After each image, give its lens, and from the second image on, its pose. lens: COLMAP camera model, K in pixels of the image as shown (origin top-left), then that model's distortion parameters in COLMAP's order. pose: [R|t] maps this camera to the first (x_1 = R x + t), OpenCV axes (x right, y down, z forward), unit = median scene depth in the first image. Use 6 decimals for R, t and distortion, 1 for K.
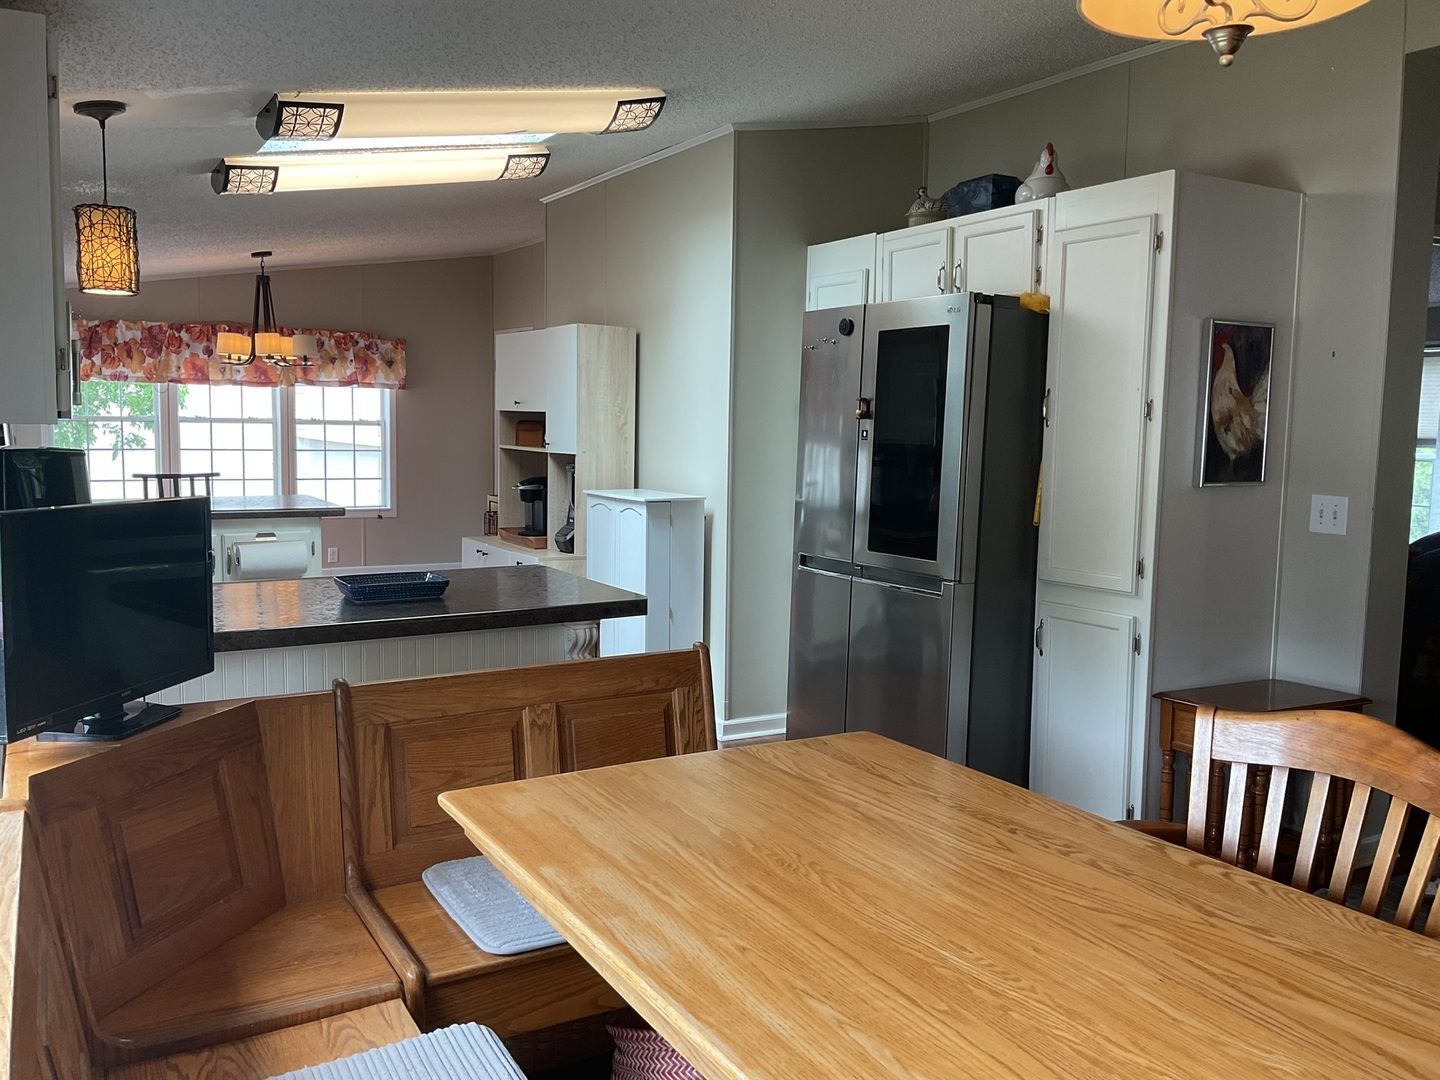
lens RADIAL K [[1188.7, 0, 720.0], [0, 1188.7, 540.0], [0, 0, 1]] dist [0.126258, -0.256682]
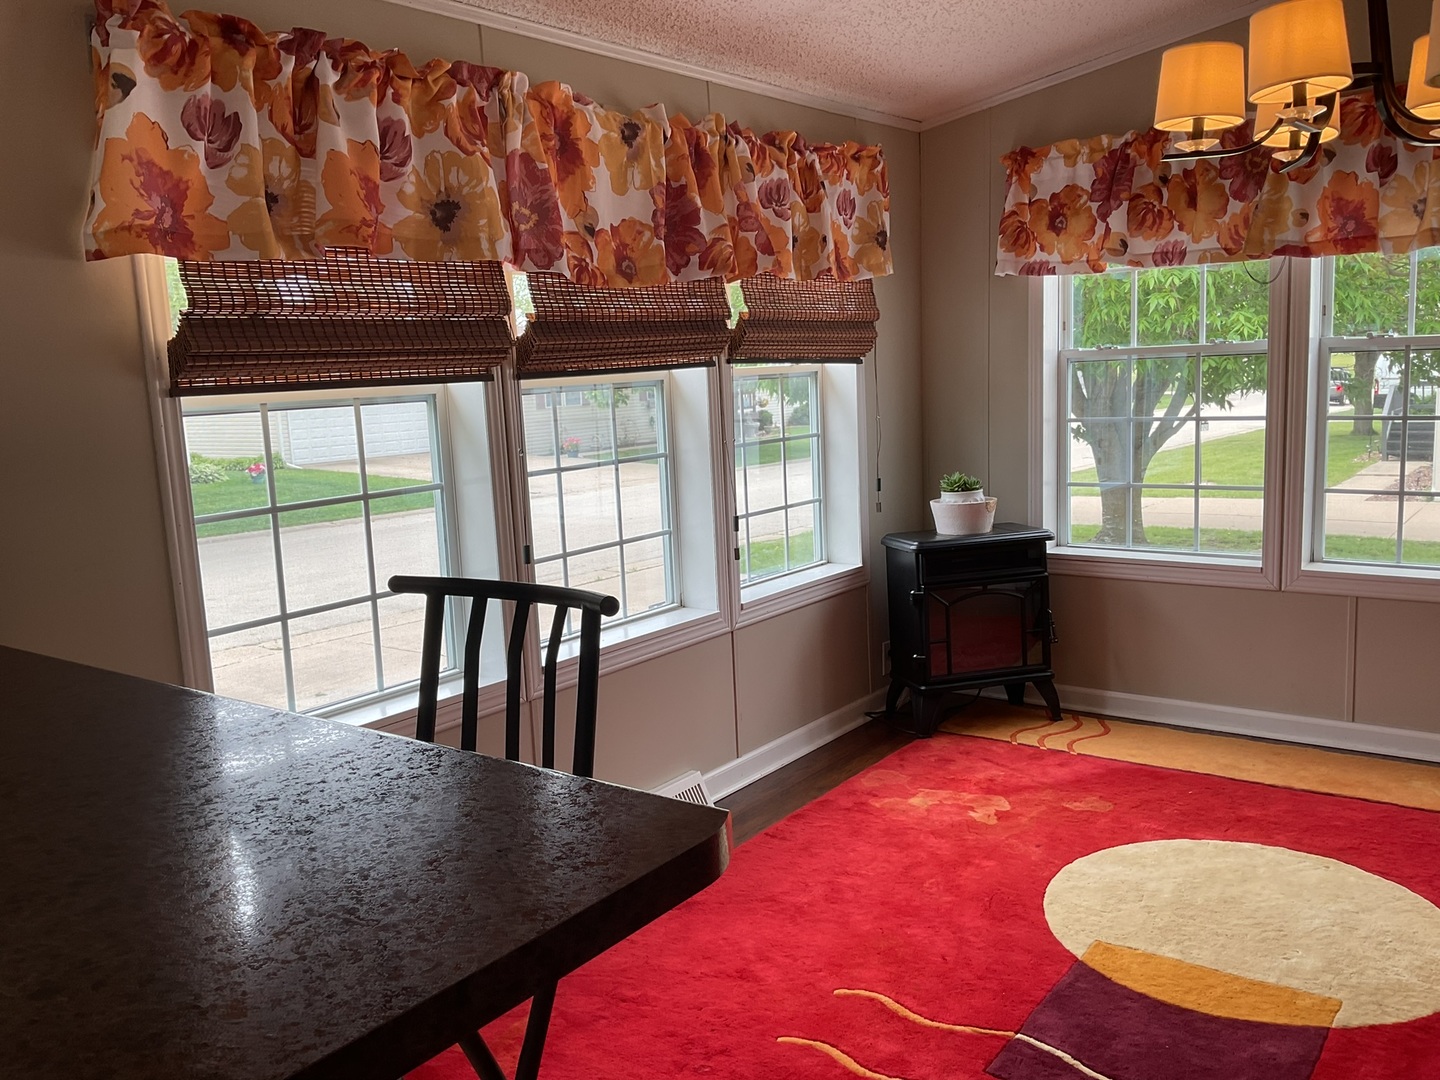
lens RADIAL K [[1221.3, 0, 720.0], [0, 1221.3, 540.0], [0, 0, 1]] dist [0.004877, -0.012875]
pose [[0.388567, 0.097091, -0.916291, -0.148340], [-0.044947, 0.995246, 0.086397, -0.064515], [0.920323, 0.007614, 0.391084, 0.689109]]
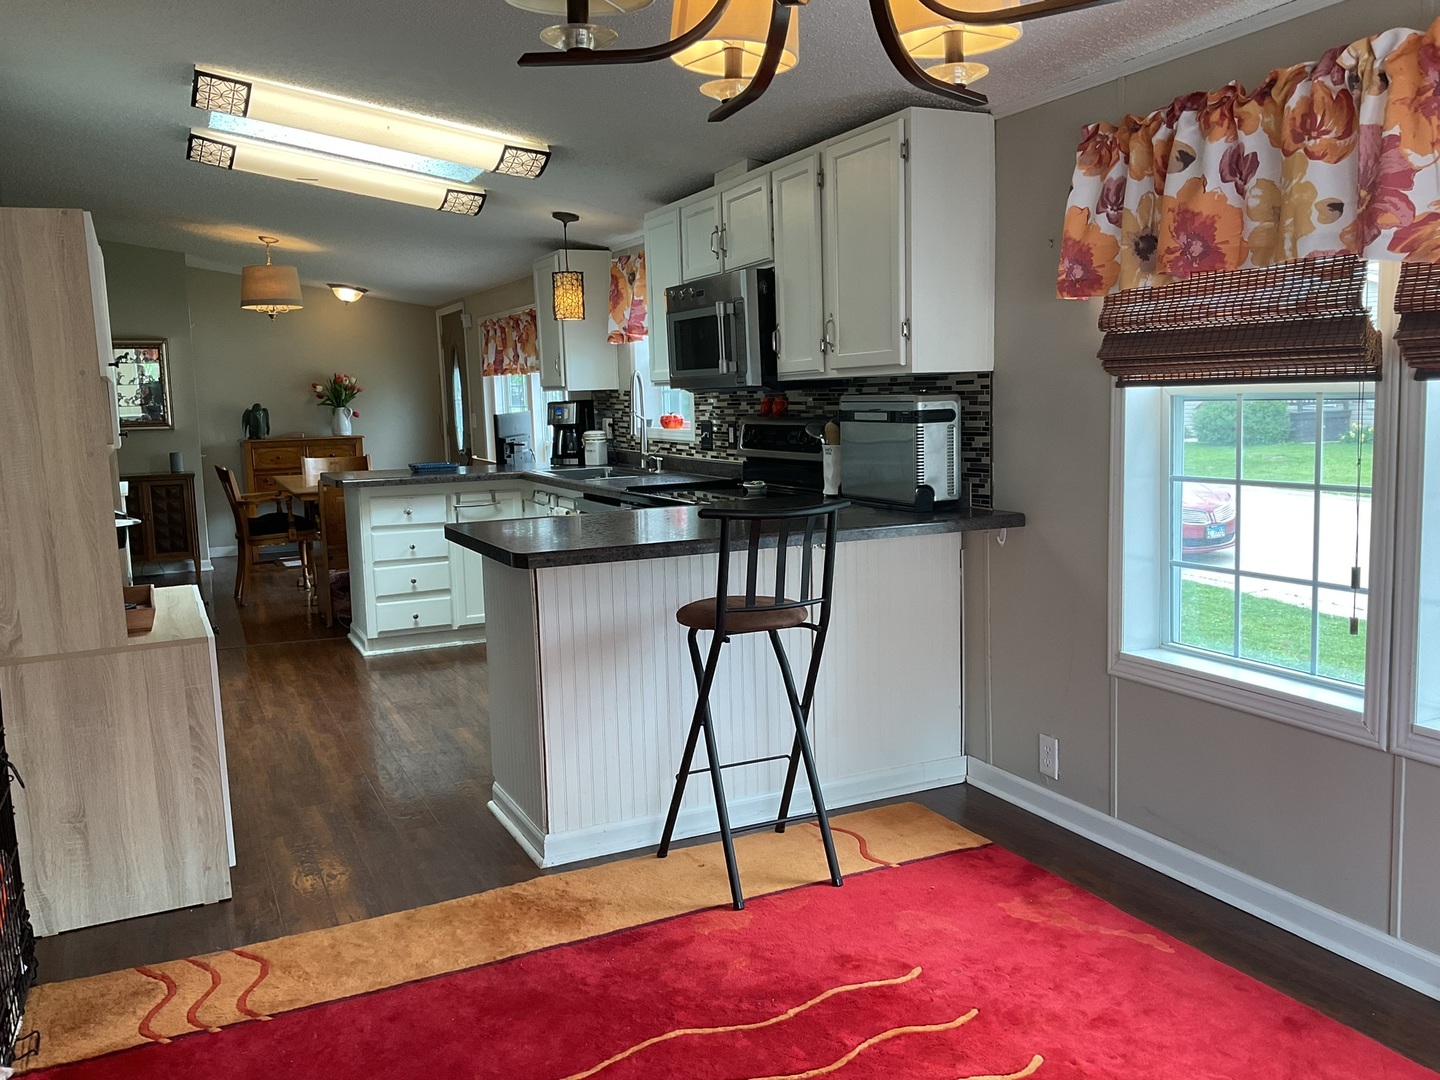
lens RADIAL K [[1188.7, 0, 720.0], [0, 1188.7, 540.0], [0, 0, 1]] dist [0.126258, -0.256682]
pose [[-0.995342, -0.001532, 0.096396, -0.342840], [0.020365, 0.973972, 0.225753, -0.106929], [-0.094233, 0.226665, -0.969404, 1.060503]]
